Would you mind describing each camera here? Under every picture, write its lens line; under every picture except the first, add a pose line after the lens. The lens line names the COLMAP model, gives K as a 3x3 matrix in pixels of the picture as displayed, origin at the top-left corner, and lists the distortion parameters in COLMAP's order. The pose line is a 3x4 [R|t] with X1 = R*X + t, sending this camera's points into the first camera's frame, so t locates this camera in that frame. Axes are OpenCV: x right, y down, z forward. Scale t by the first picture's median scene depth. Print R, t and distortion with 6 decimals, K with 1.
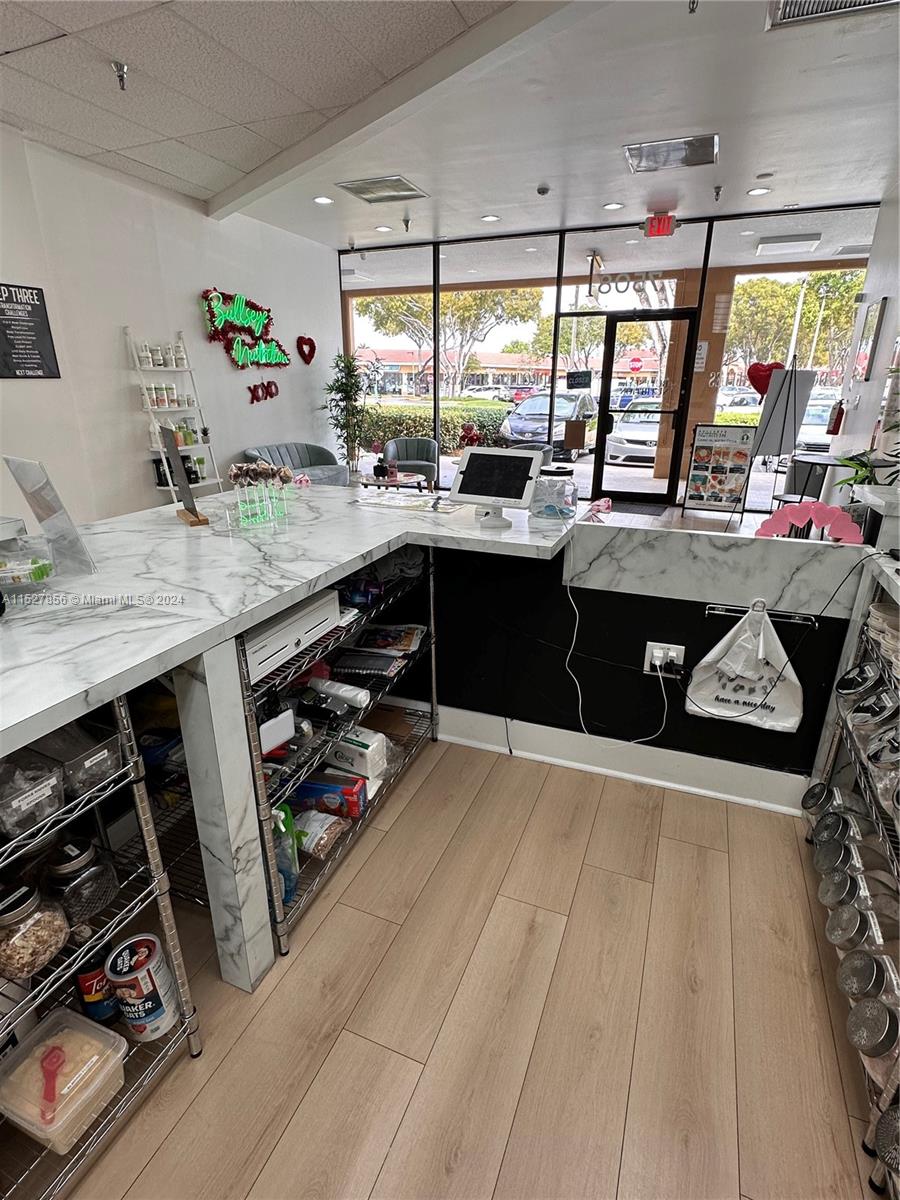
lens RADIAL K [[598.1, 0, 449.1], [0, 598.1, 602.0], [0, 0, 1]] dist [-0.004711, 0.000472]
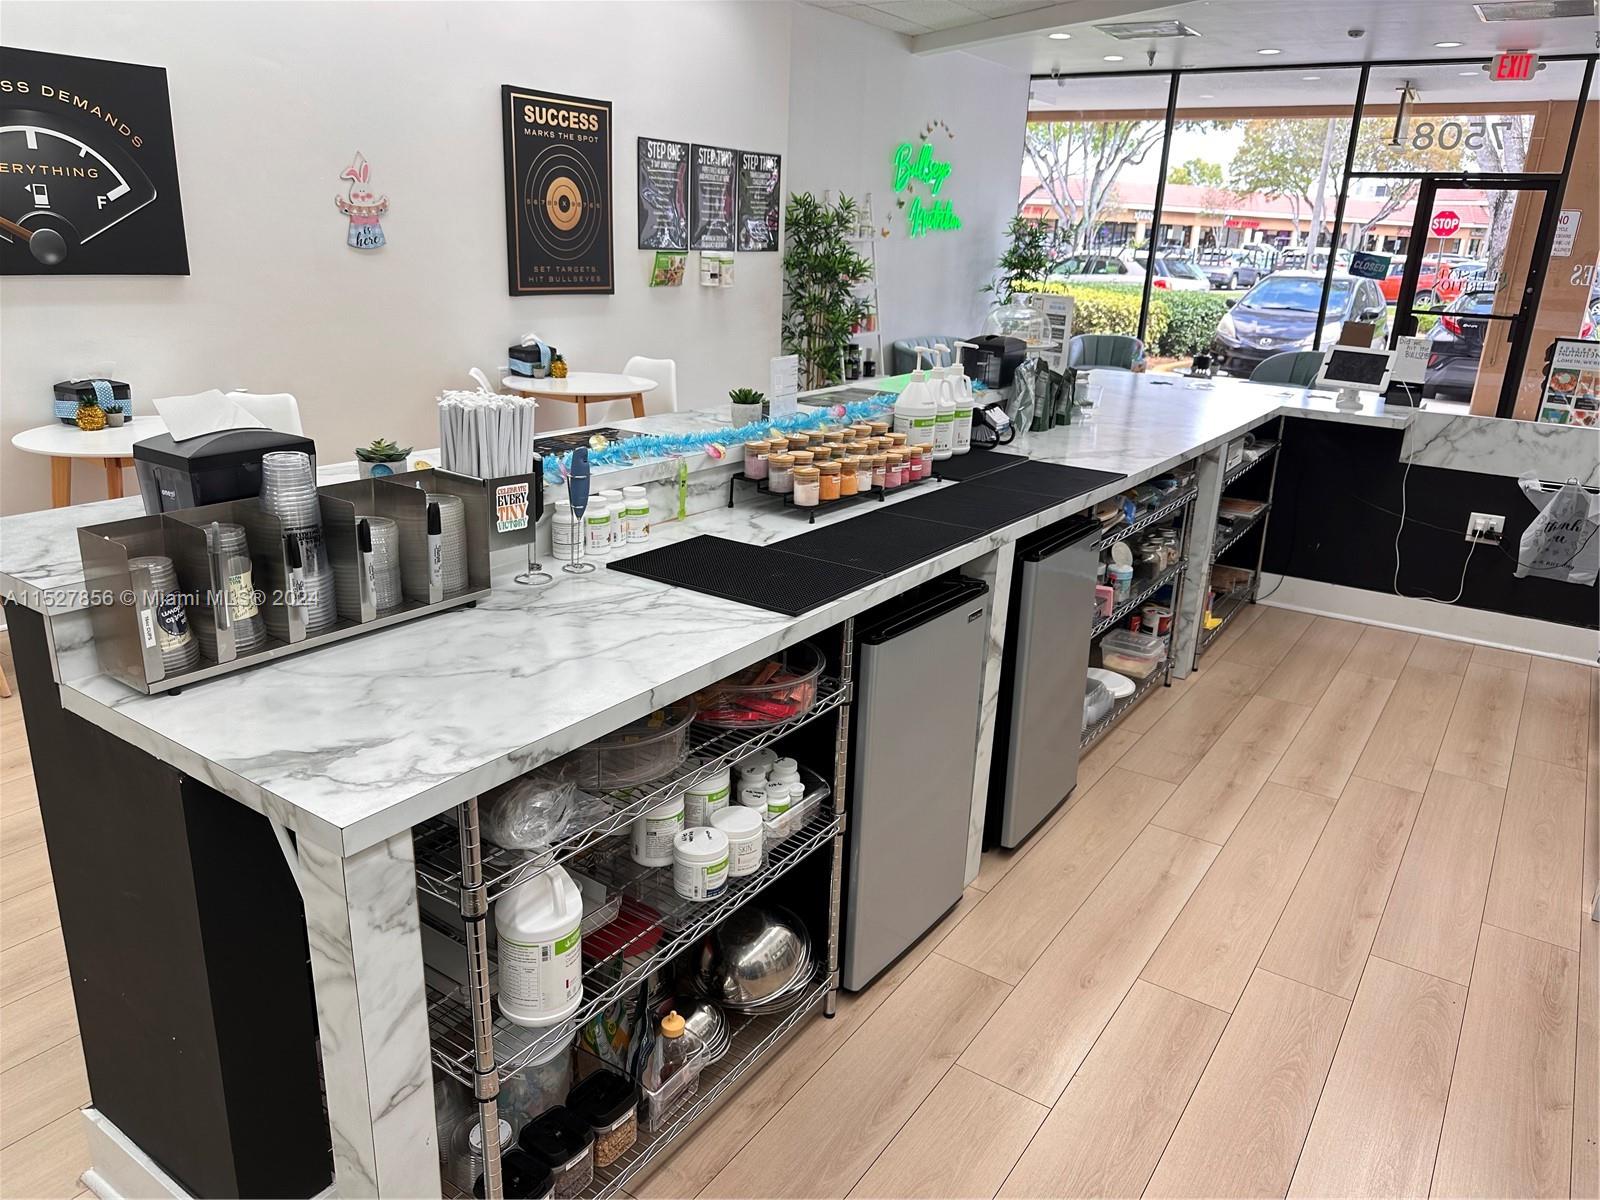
lens RADIAL K [[1132.4, 0, 797.2], [0, 1132.4, 608.7], [0, 0, 1]] dist [0.035163, -0.042953]
pose [[0.978810, 0.096397, -0.180659, -0.215020], [-0.101594, 0.994630, -0.019720, 0.168364], [0.177788, 0.037656, 0.983348, -0.569871]]
